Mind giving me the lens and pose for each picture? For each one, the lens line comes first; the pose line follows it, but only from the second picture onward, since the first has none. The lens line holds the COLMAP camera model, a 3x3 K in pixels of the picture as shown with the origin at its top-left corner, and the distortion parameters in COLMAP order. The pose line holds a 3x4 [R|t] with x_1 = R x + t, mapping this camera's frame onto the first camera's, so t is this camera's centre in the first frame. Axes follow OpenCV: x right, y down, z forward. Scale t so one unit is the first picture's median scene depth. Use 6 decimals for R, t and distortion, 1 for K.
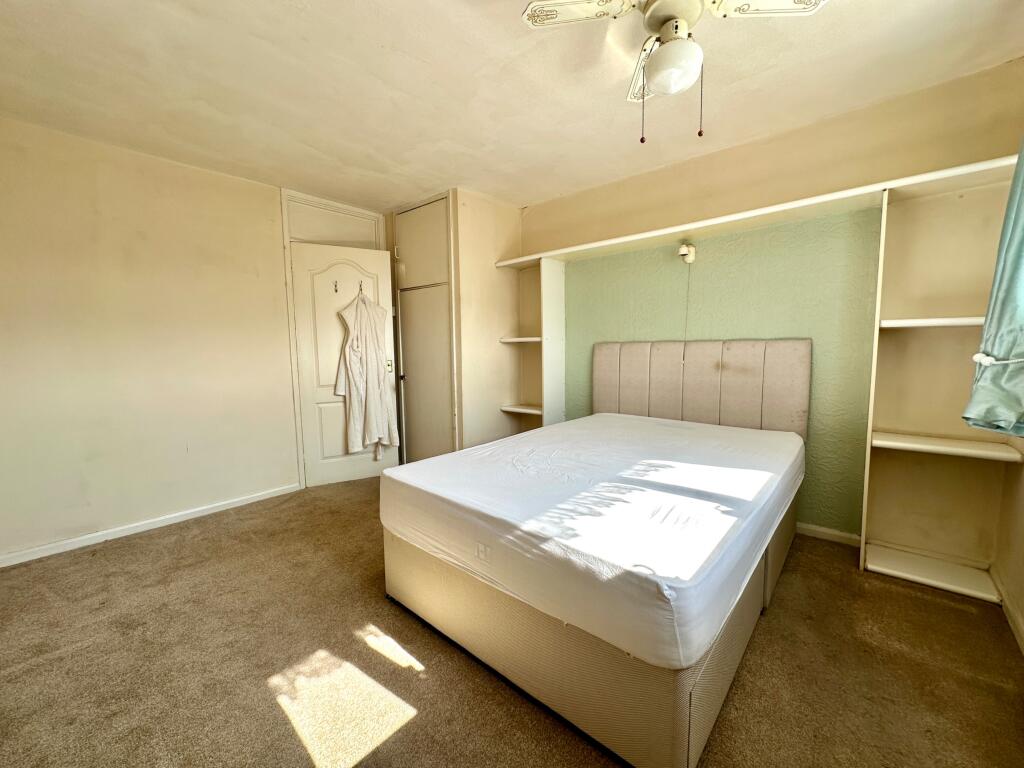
lens RADIAL K [[409.5, 0, 515.0], [0, 409.5, 381.9], [0, 0, 1]] dist [-0.001348, -0.000537]
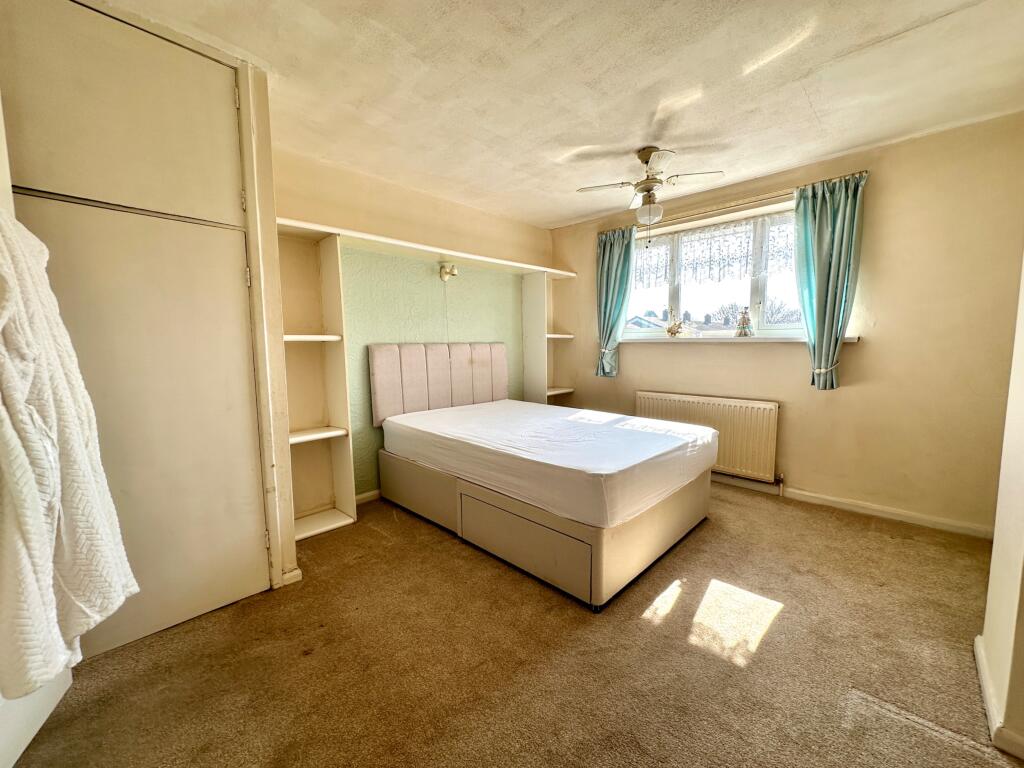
lens RADIAL K [[409.5, 0, 515.0], [0, 409.5, 381.9], [0, 0, 1]] dist [-0.001348, -0.000537]
pose [[0.056679, -0.071293, 0.995844, -0.908477], [0.106865, 0.992150, 0.064946, -0.047324], [-0.992657, 0.102739, 0.063853, 0.816411]]
